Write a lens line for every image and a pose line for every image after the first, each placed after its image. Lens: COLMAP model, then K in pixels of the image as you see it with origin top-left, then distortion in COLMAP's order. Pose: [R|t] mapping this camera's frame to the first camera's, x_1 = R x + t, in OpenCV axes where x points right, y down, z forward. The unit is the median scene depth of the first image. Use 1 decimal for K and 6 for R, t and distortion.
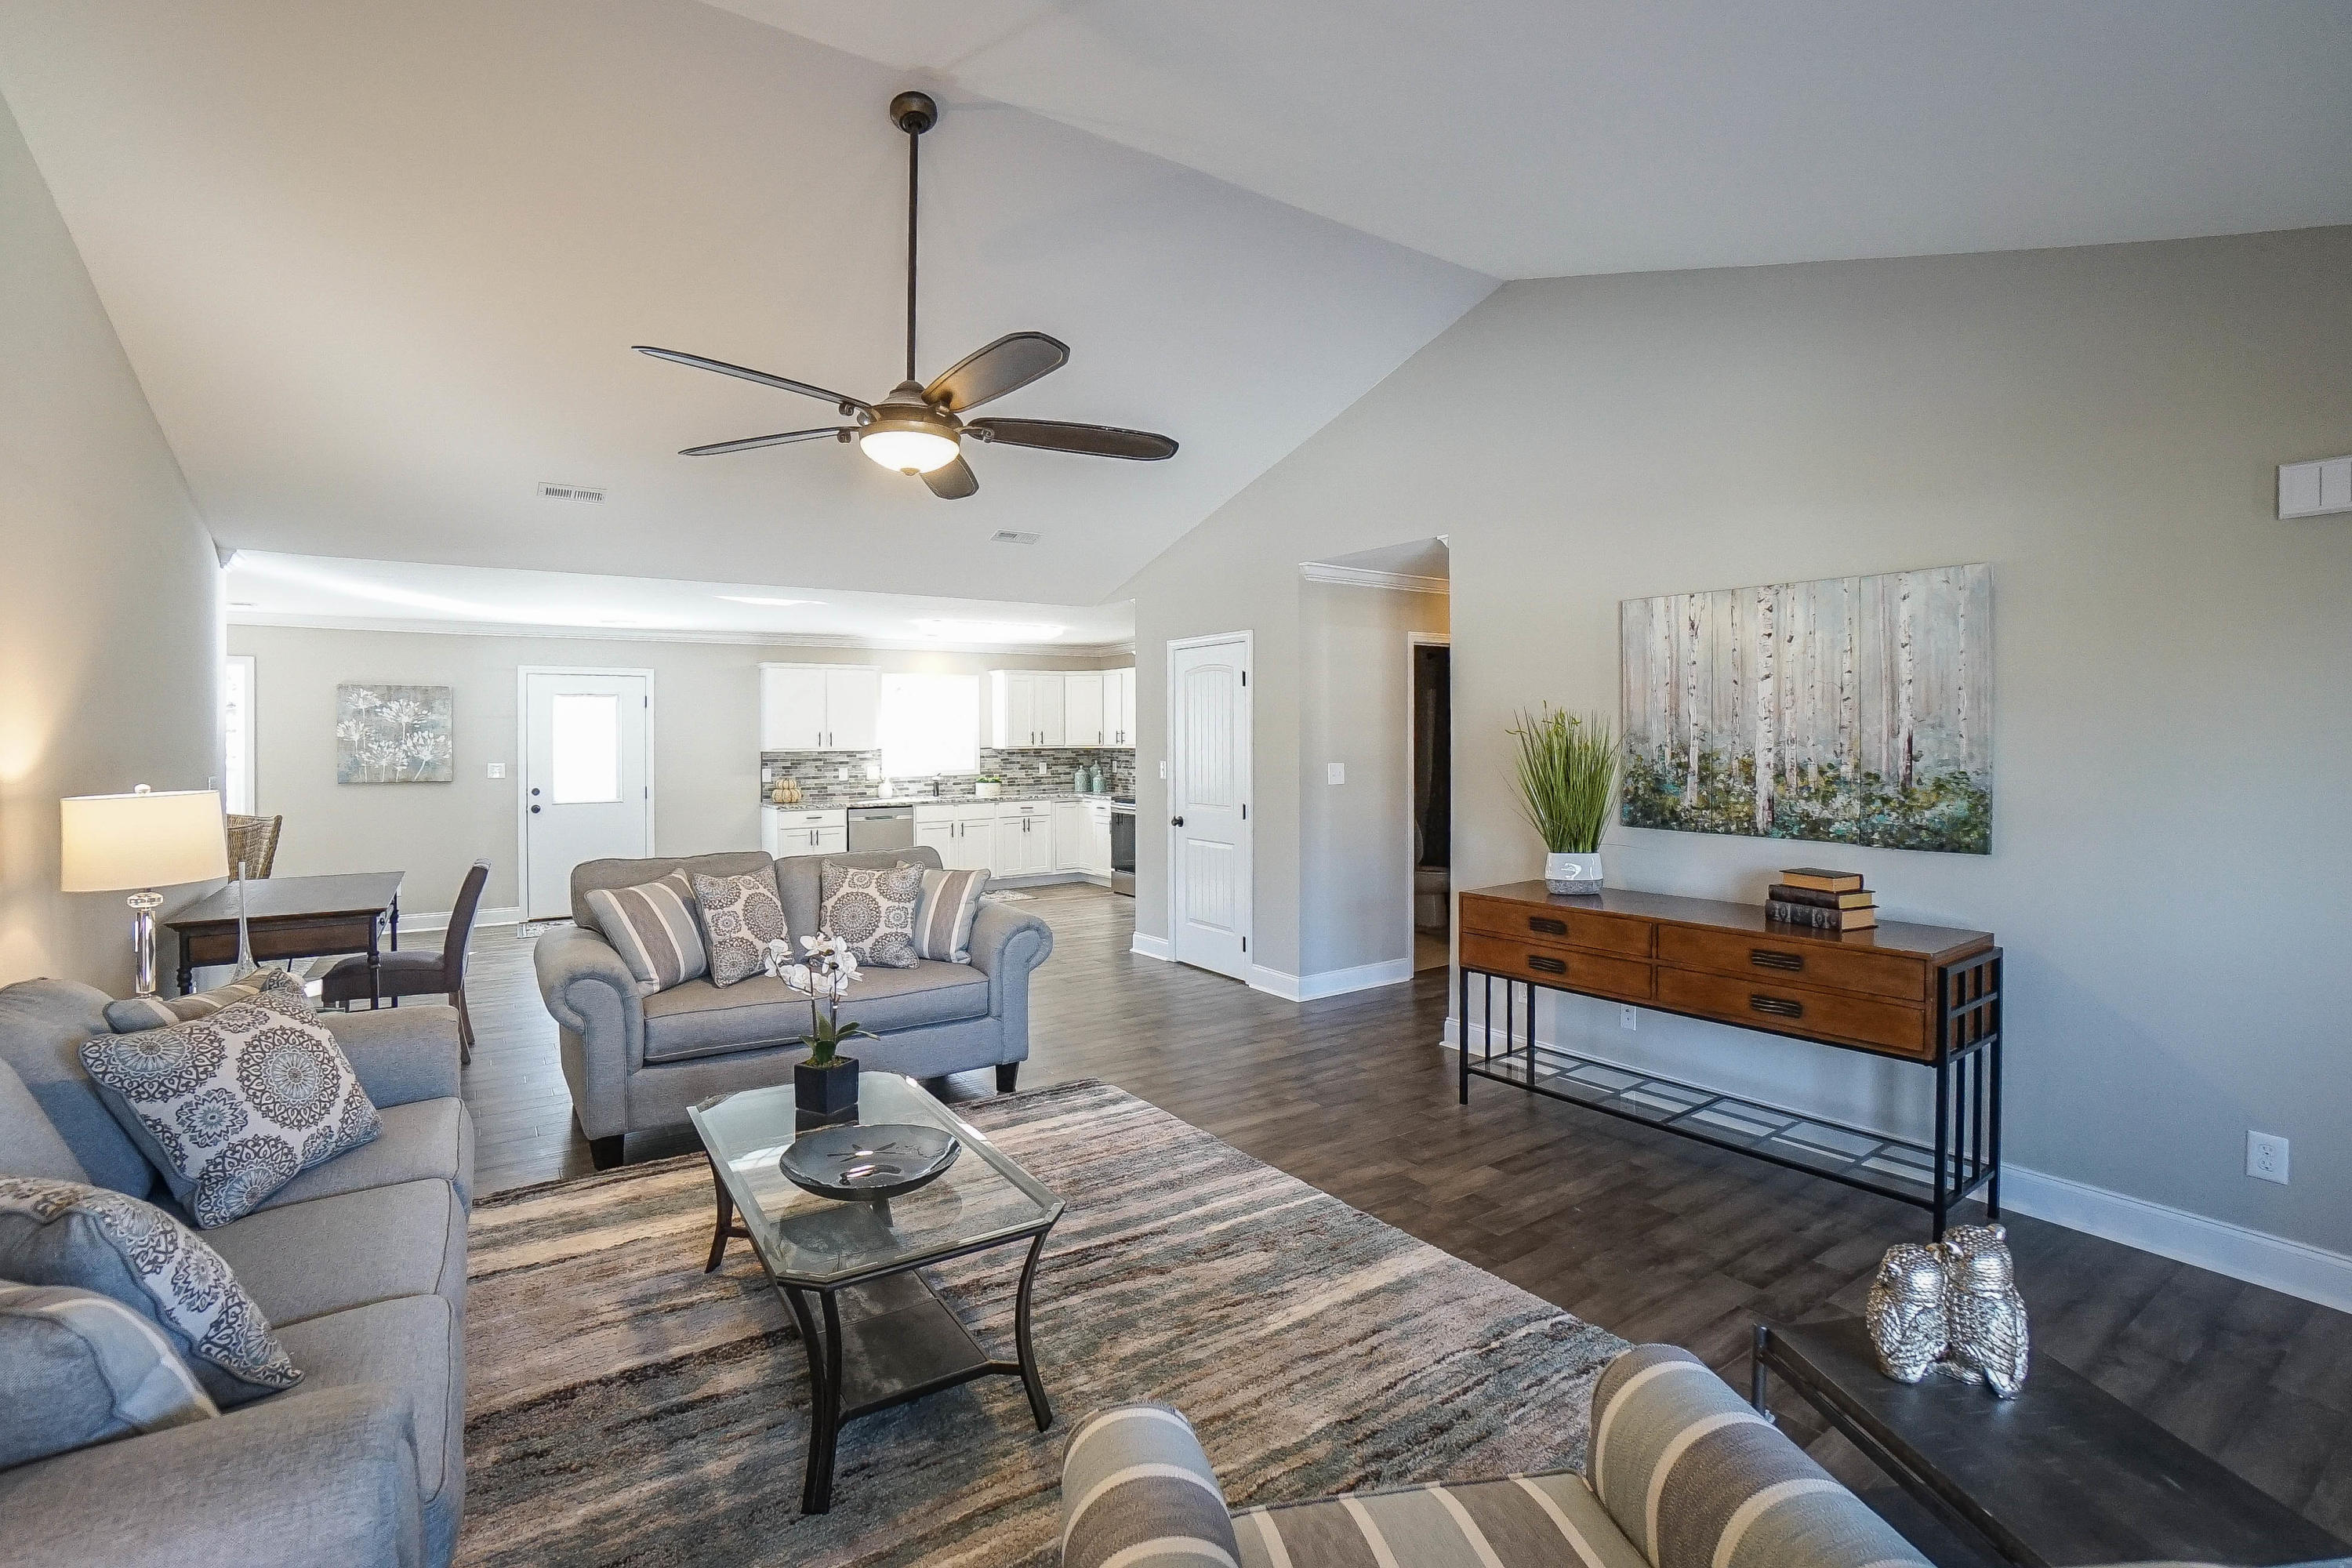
lens RADIAL K [[1048.9, 0, 1177.8], [0, 1048.9, 756.8], [0, 0, 1]] dist [-0.054857, 0.019768]
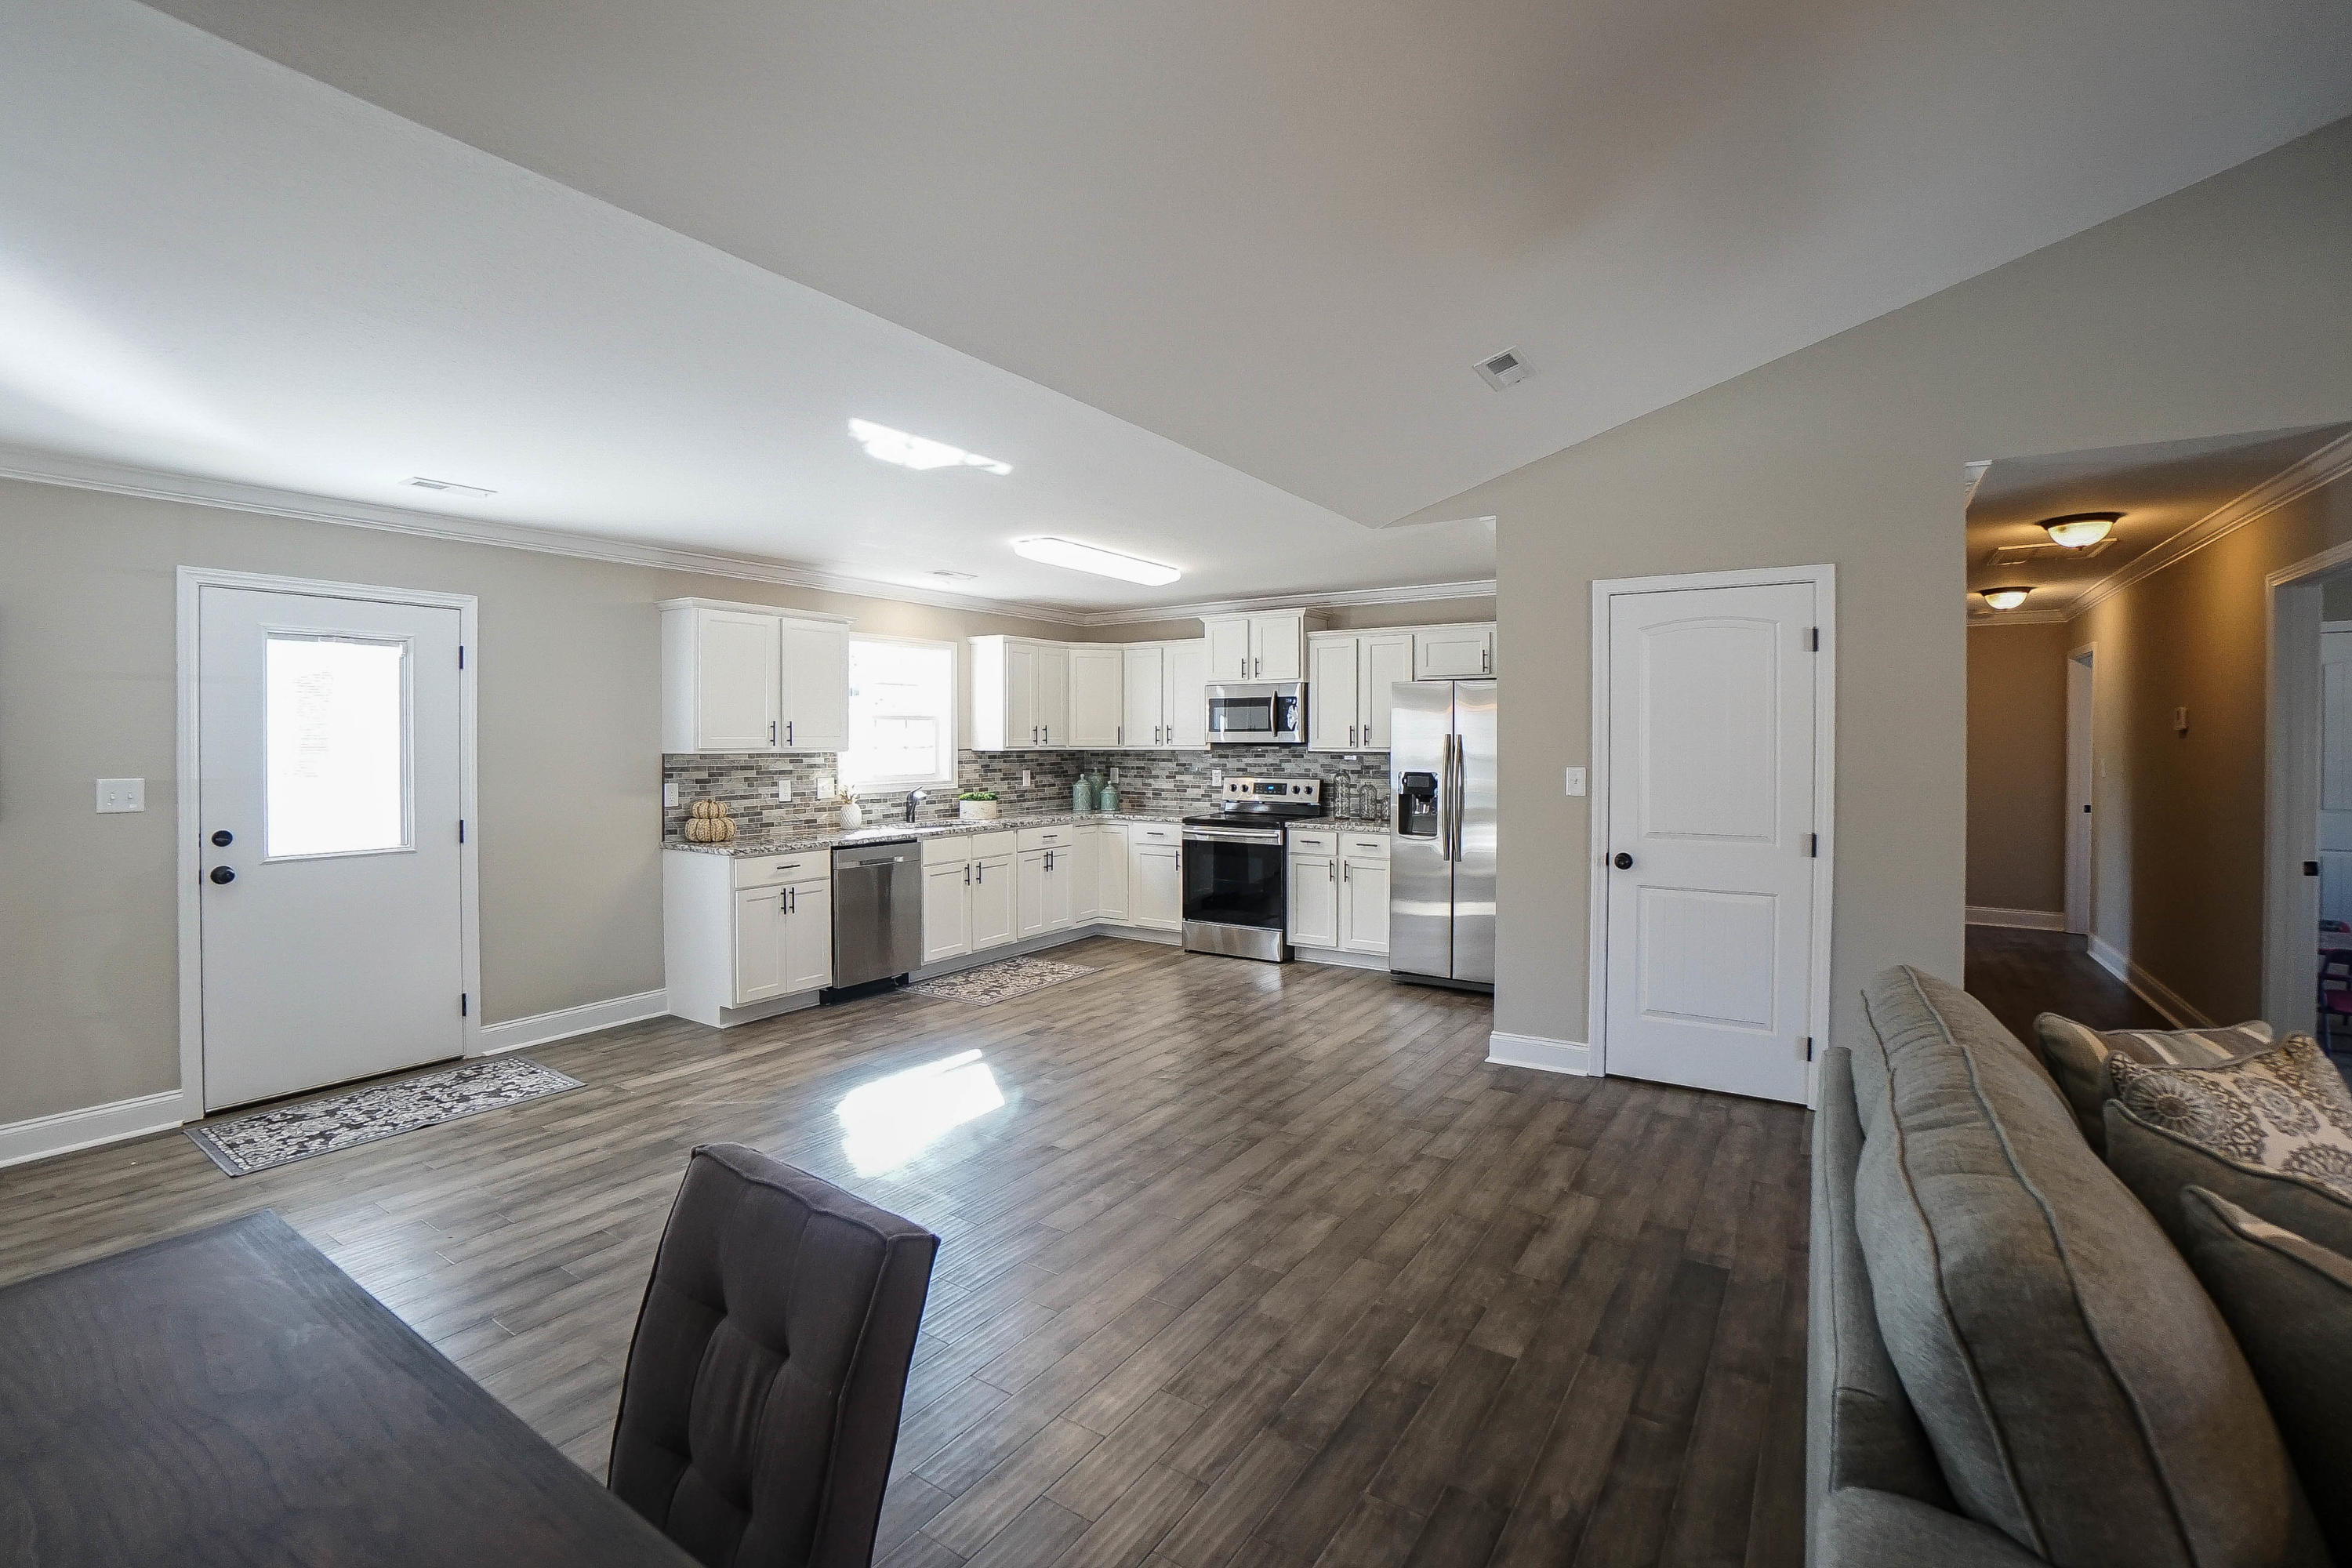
lens RADIAL K [[1054.8, 0, 1171.1], [0, 1054.8, 763.3], [0, 0, 1]] dist [-0.015895, -0.000138]
pose [[0.927983, -0.002860, 0.372612, -0.357019], [0.002316, 0.999996, 0.001907, -0.000273], [-0.372615, -0.000907, 0.927985, 0.356865]]
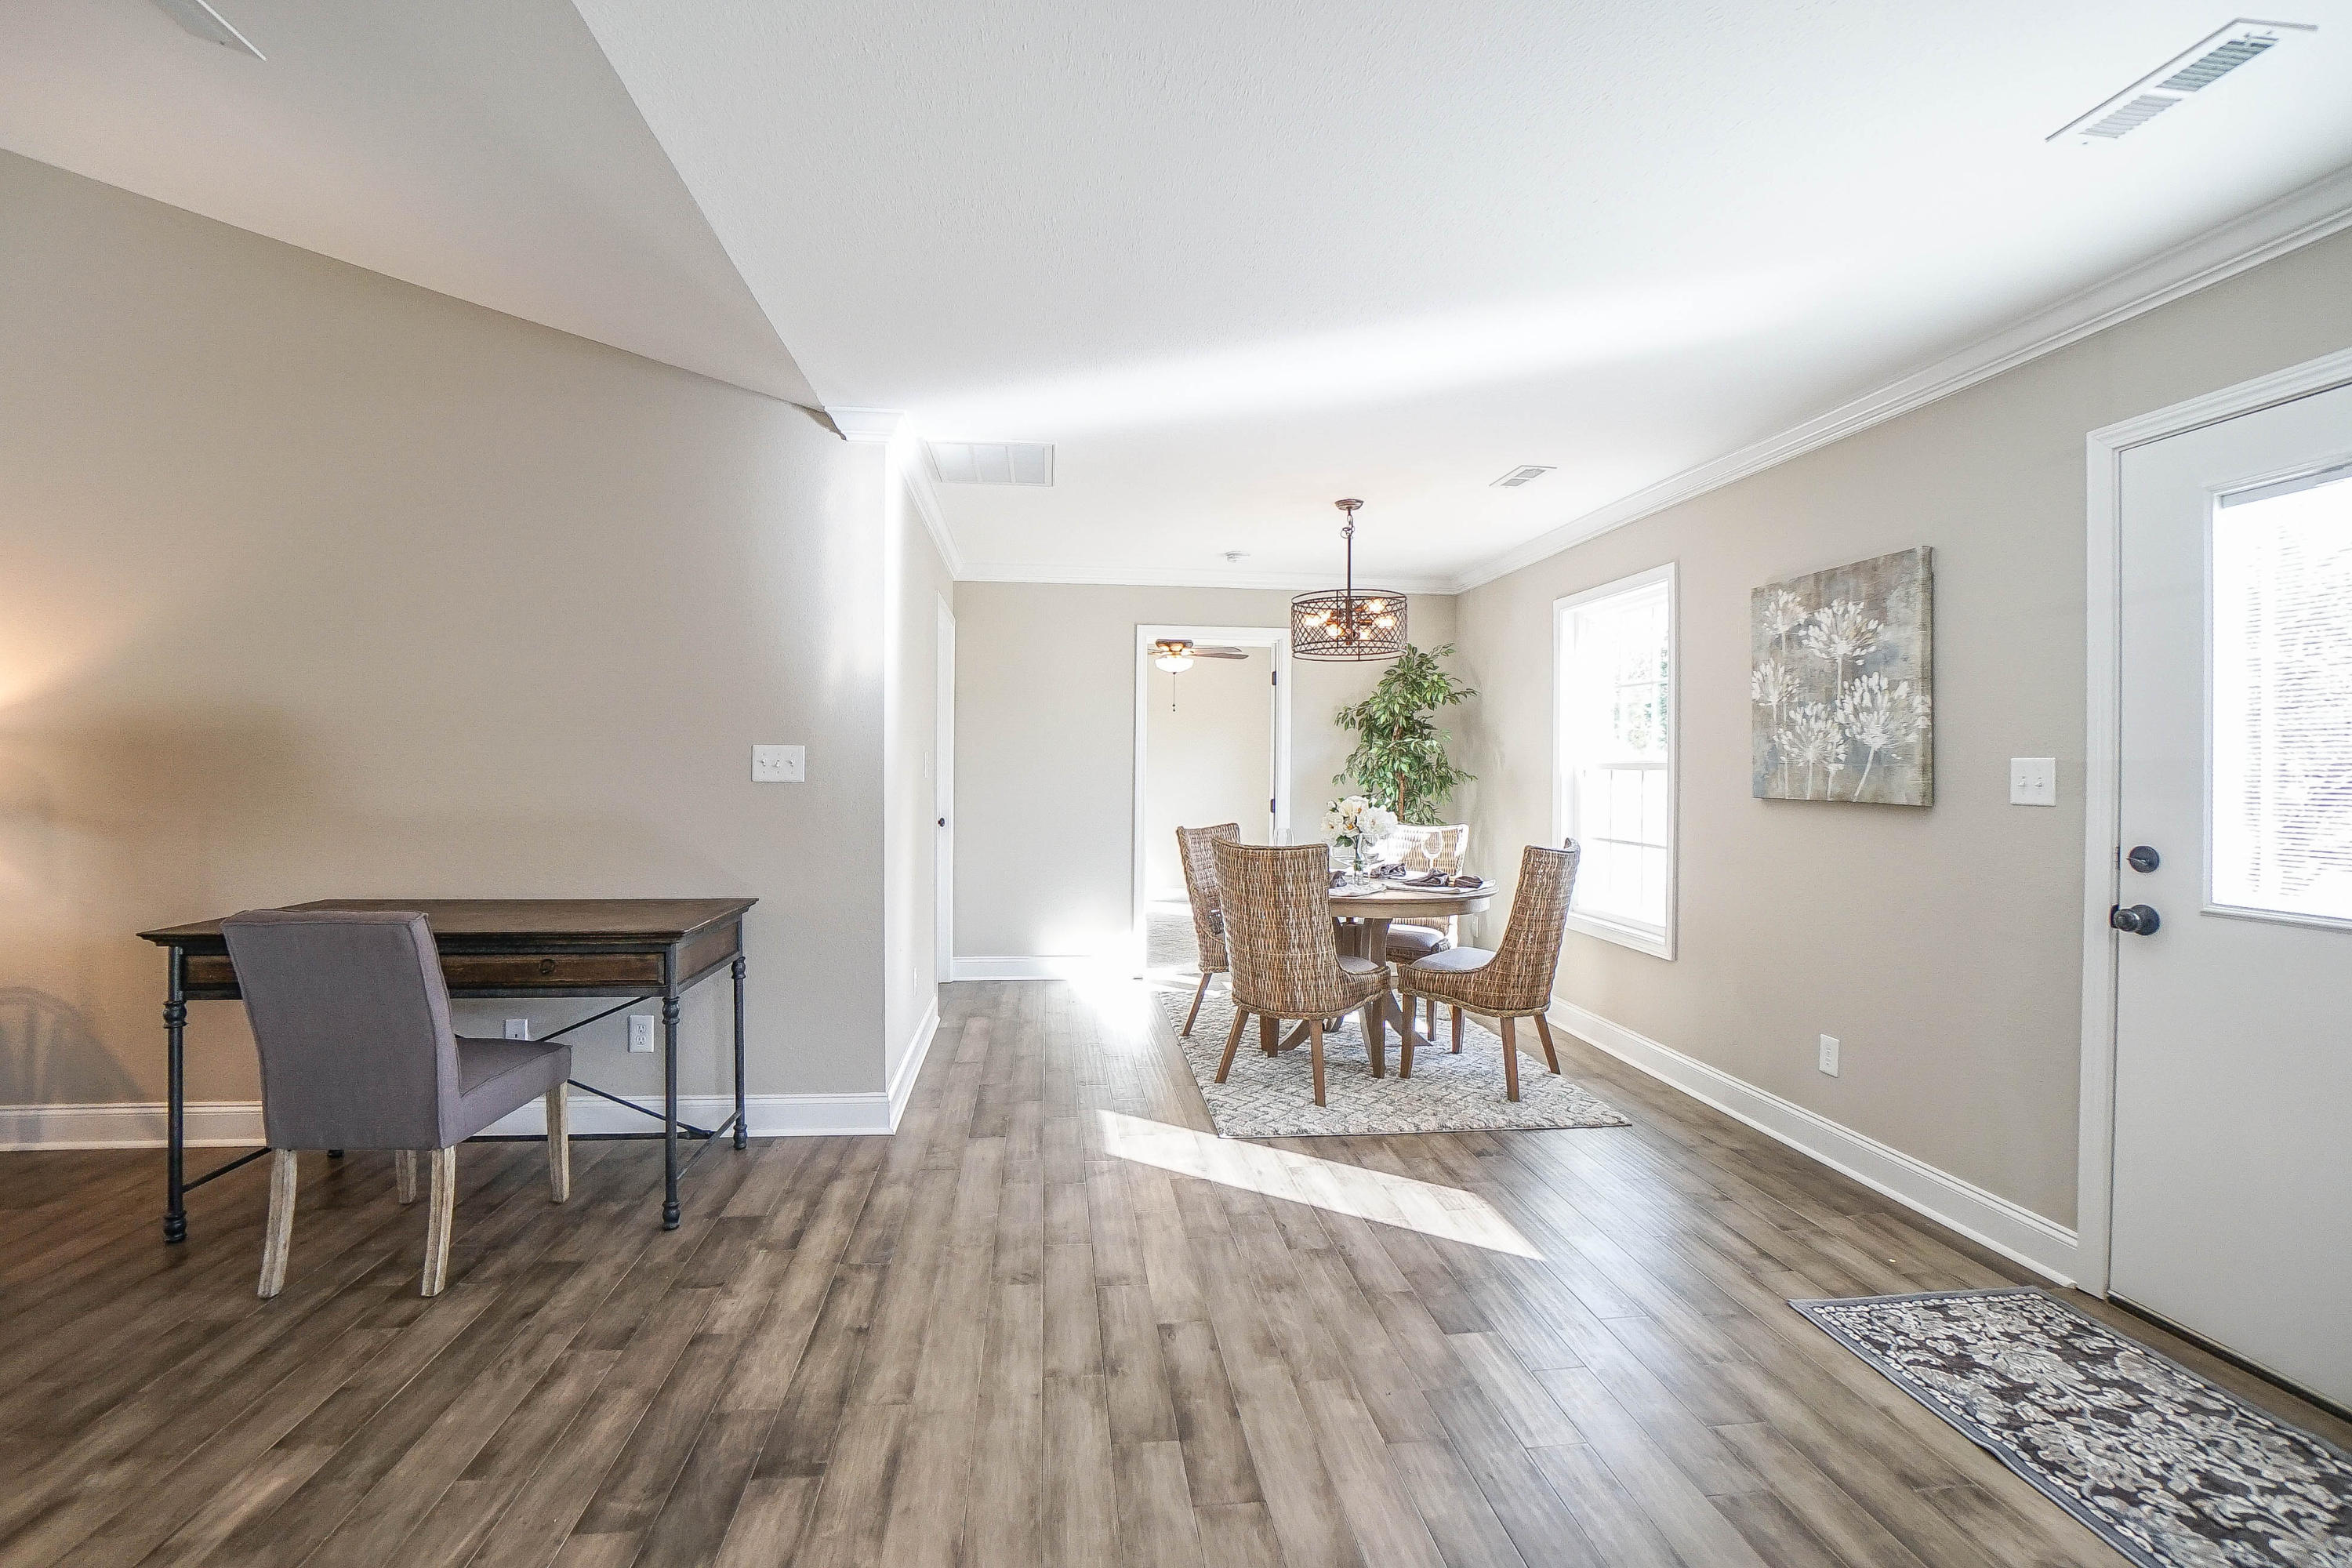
lens RADIAL K [[1048.9, 0, 1177.8], [0, 1048.9, 756.8], [0, 0, 1]] dist [-0.054857, 0.019768]
pose [[-0.472611, -0.011949, -0.881190, -0.225512], [-0.021067, 0.999776, -0.002258, 0.011003], [0.881019, 0.017497, -0.472757, 0.803324]]
